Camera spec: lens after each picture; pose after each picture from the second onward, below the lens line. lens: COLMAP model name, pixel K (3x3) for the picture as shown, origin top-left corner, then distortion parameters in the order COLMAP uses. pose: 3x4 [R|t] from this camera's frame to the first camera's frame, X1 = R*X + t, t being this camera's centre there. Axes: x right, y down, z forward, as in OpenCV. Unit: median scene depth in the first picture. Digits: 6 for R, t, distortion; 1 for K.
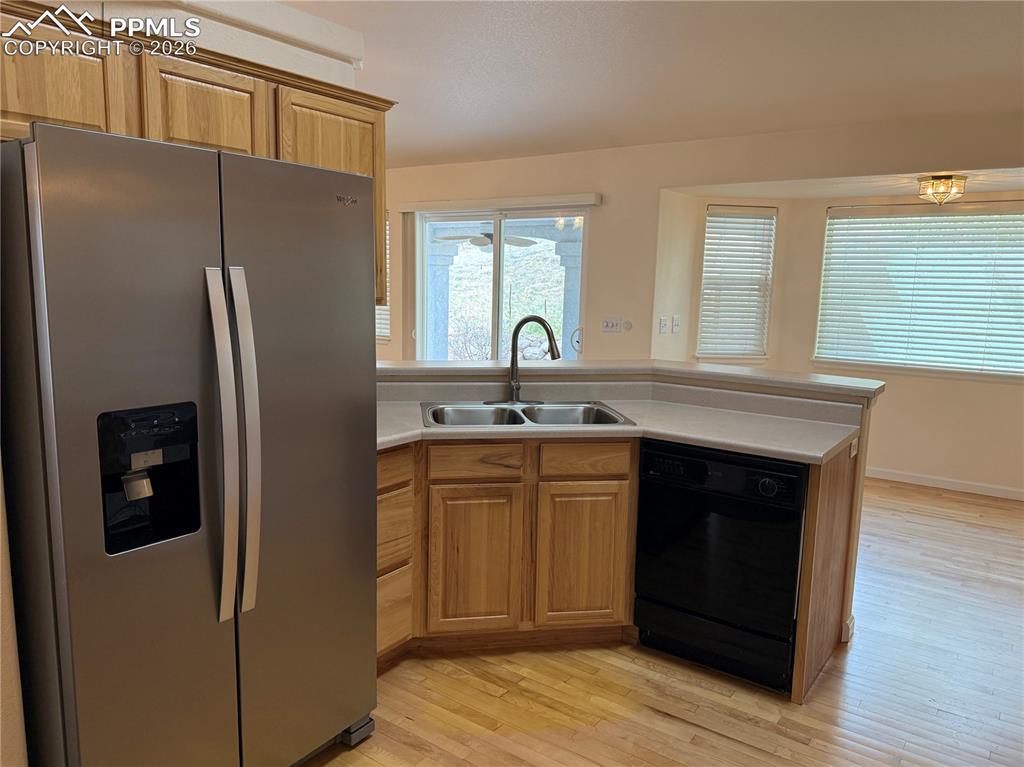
lens RADIAL K [[746.2, 0, 513.0], [0, 746.2, 379.4], [0, 0, 1]] dist [0.071810, -0.068886]
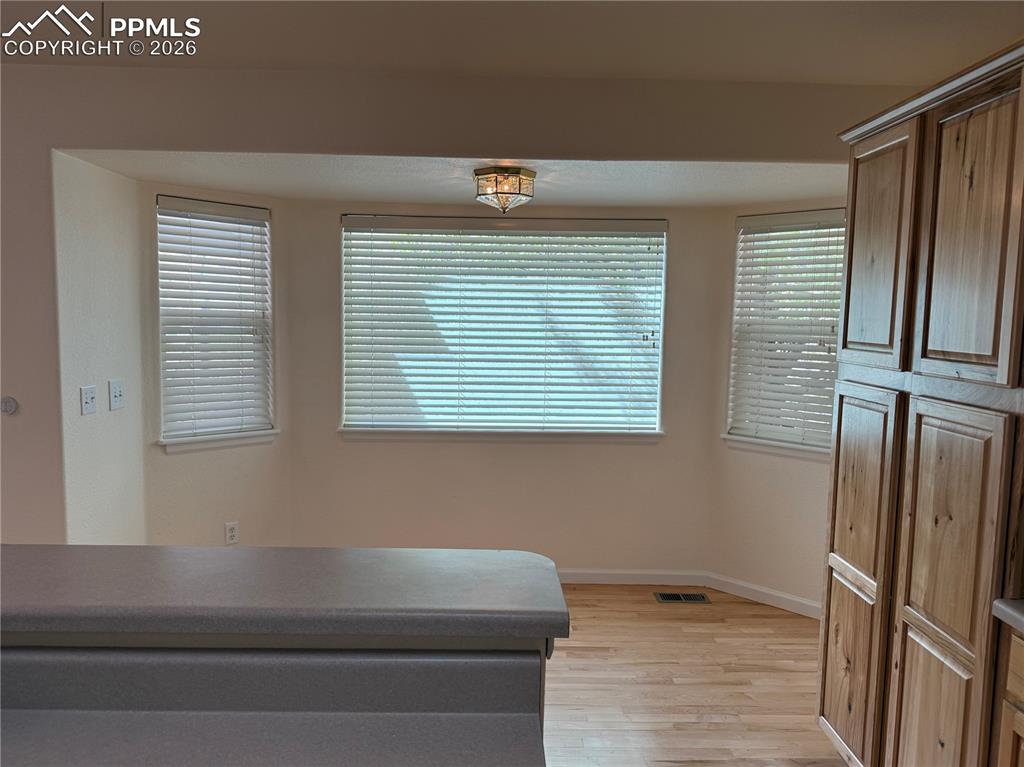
lens RADIAL K [[746.2, 0, 510.2], [0, 746.2, 390.4], [0, 0, 1]] dist [0.071810, -0.068886]
pose [[0.798479, -0.072453, 0.597647, 0.215279], [0.086273, 0.996256, 0.005513, -0.104041], [-0.595809, 0.047159, 0.801740, 0.677882]]
